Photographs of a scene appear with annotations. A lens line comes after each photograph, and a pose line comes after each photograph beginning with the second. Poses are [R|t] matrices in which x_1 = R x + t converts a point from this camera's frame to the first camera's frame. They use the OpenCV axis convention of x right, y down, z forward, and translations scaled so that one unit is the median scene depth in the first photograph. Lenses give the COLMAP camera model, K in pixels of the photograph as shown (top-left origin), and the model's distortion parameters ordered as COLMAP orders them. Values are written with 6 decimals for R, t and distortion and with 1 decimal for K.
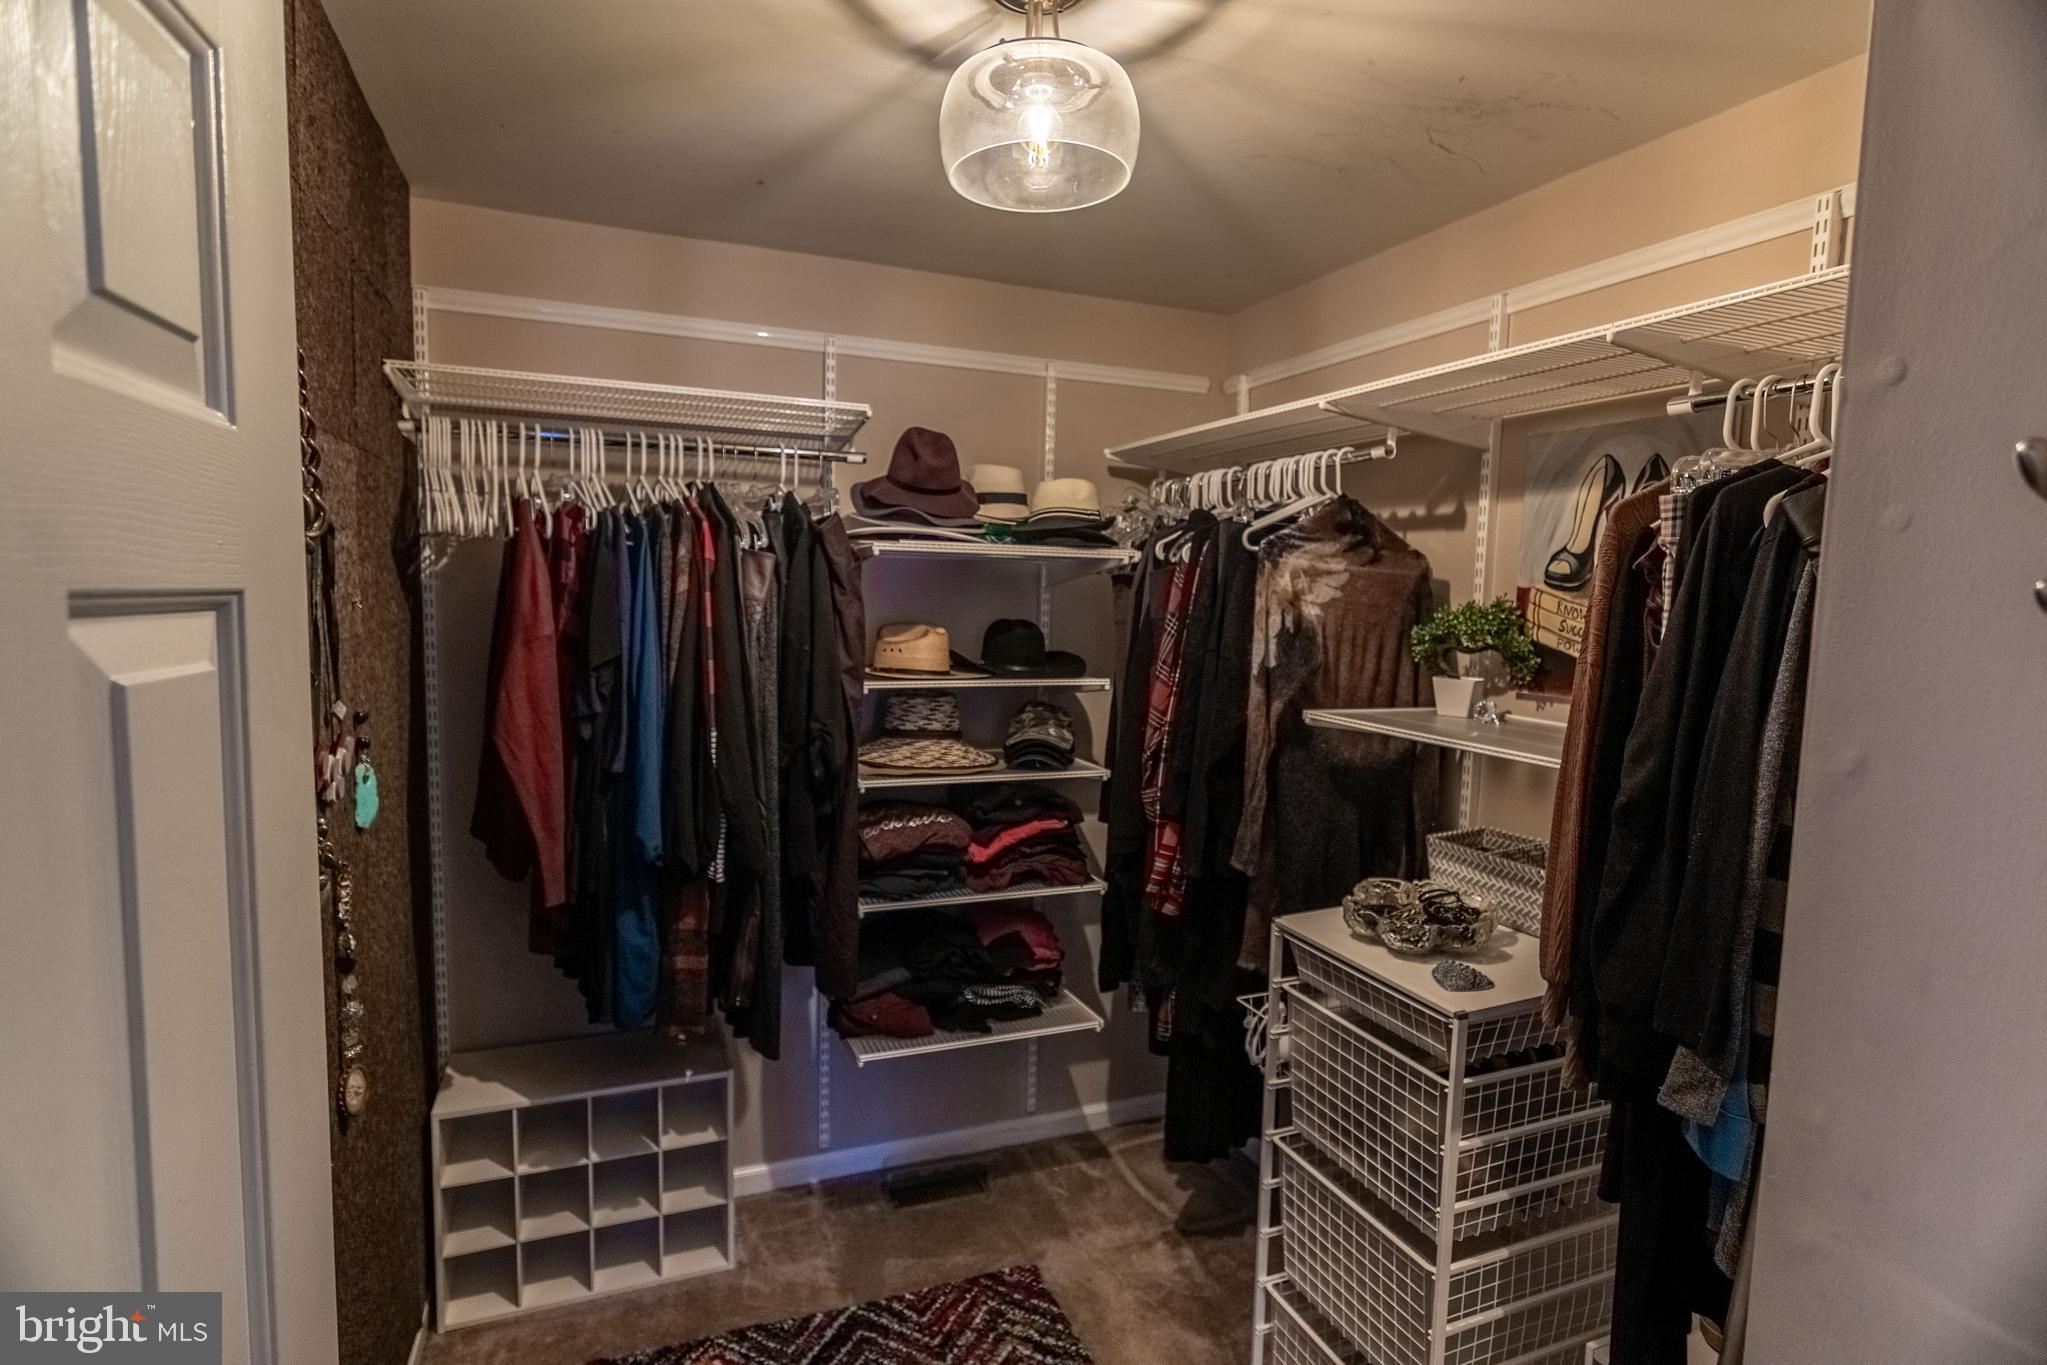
lens RADIAL K [[1028.0, 0, 1023.5], [0, 1028.0, 682.5], [0, 0, 1]] dist [-0.002531, -0.001467]
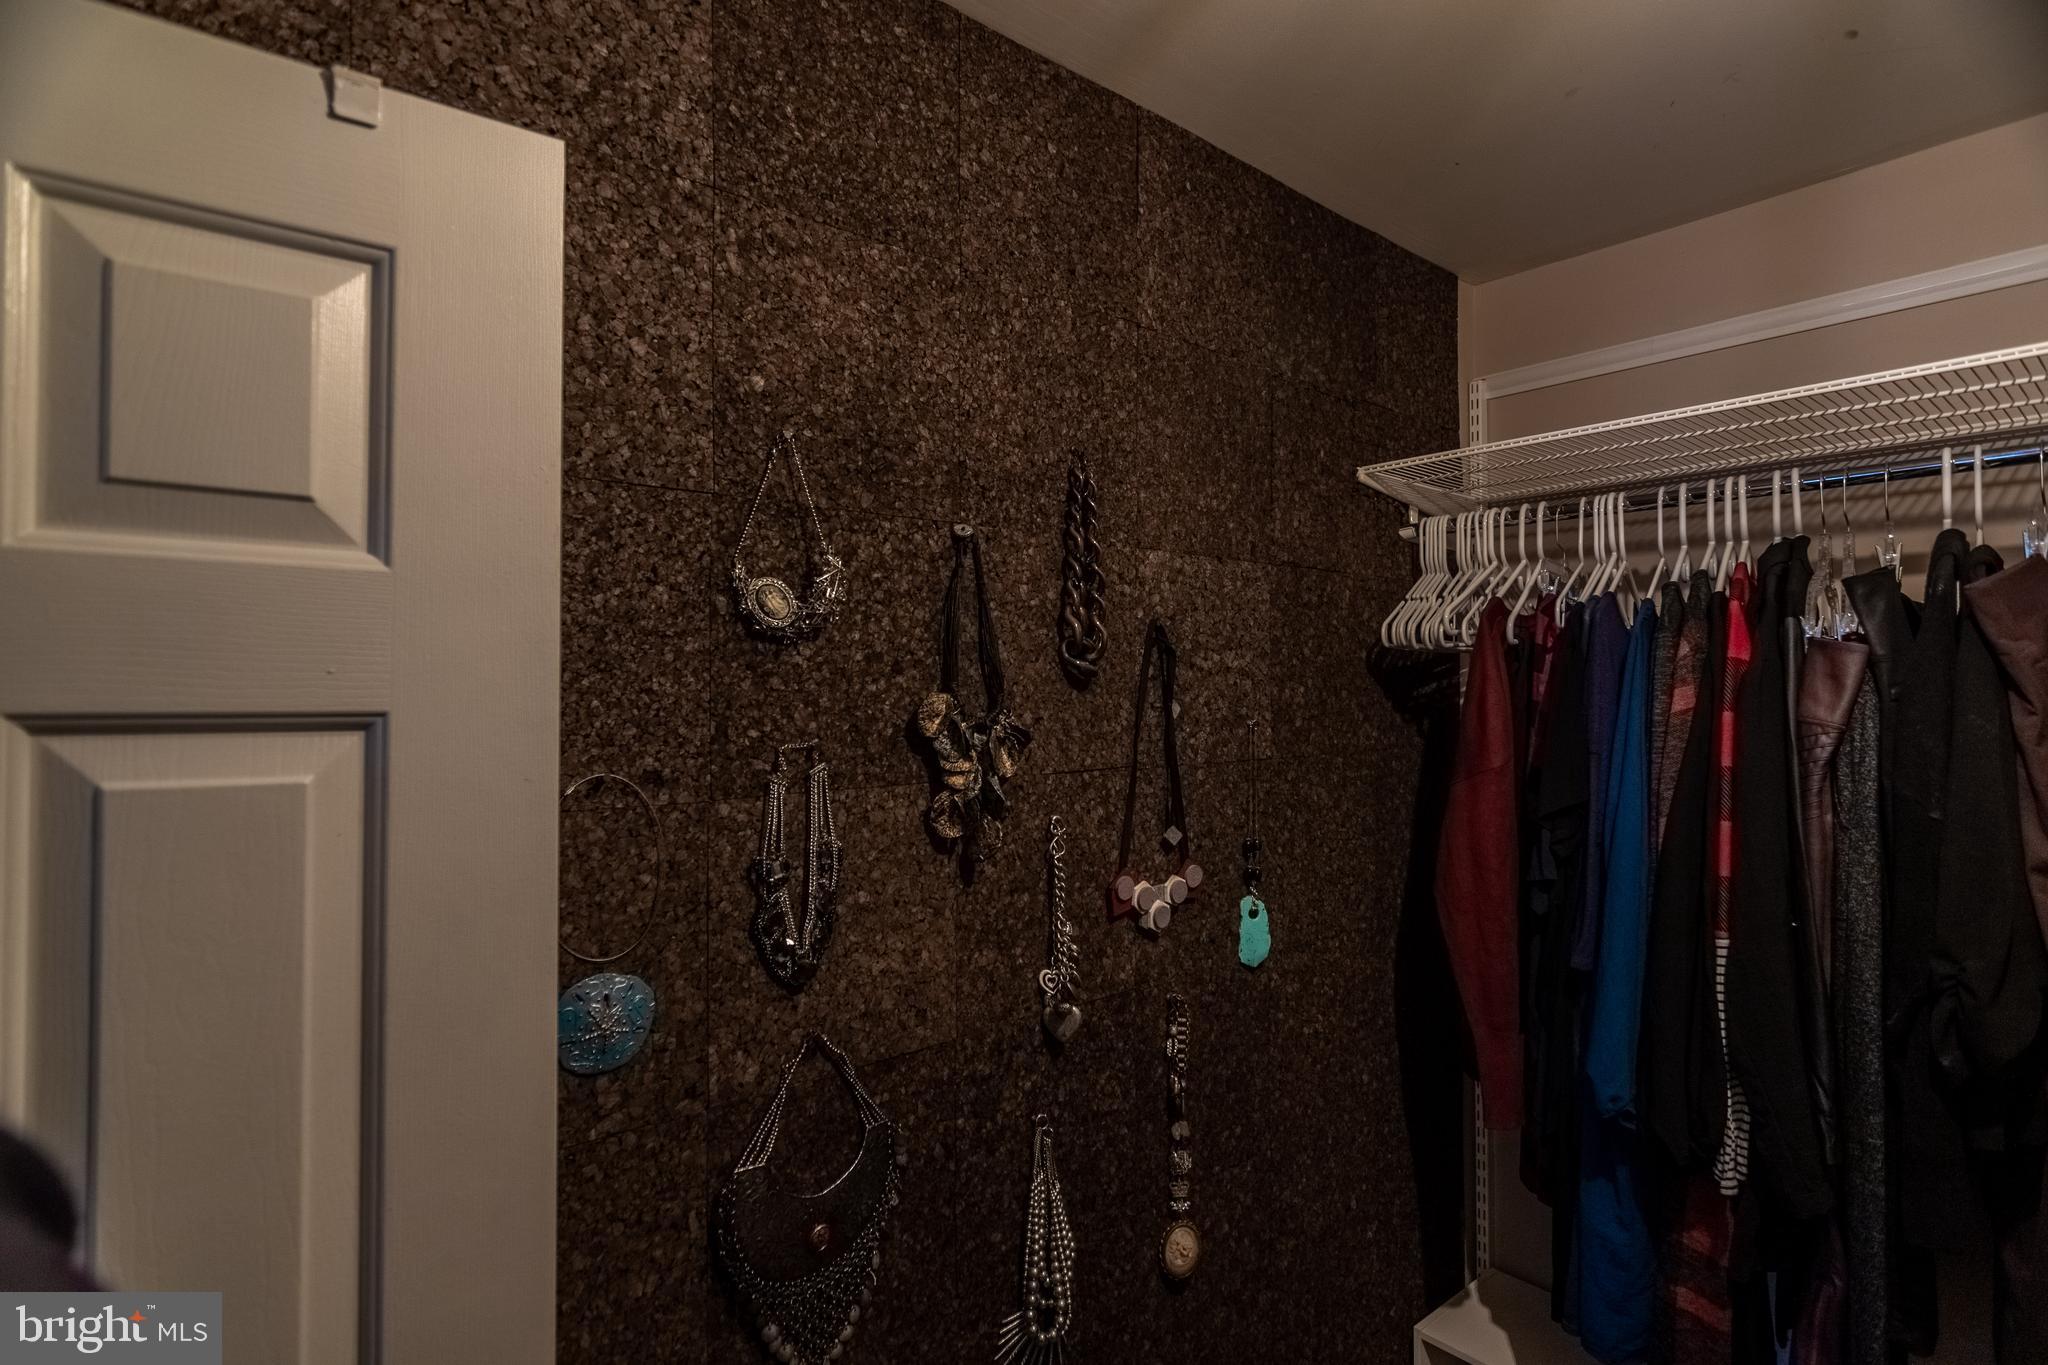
lens RADIAL K [[1028.6, 0, 1024.0], [0, 1028.6, 682.5], [0, 0, 1]] dist [-0.002531, -0.001467]
pose [[0.311174, -0.034536, -0.949725, 0.155785], [-0.078901, 0.994951, -0.062032, -0.033297], [0.947072, 0.094237, 0.306878, 0.404497]]
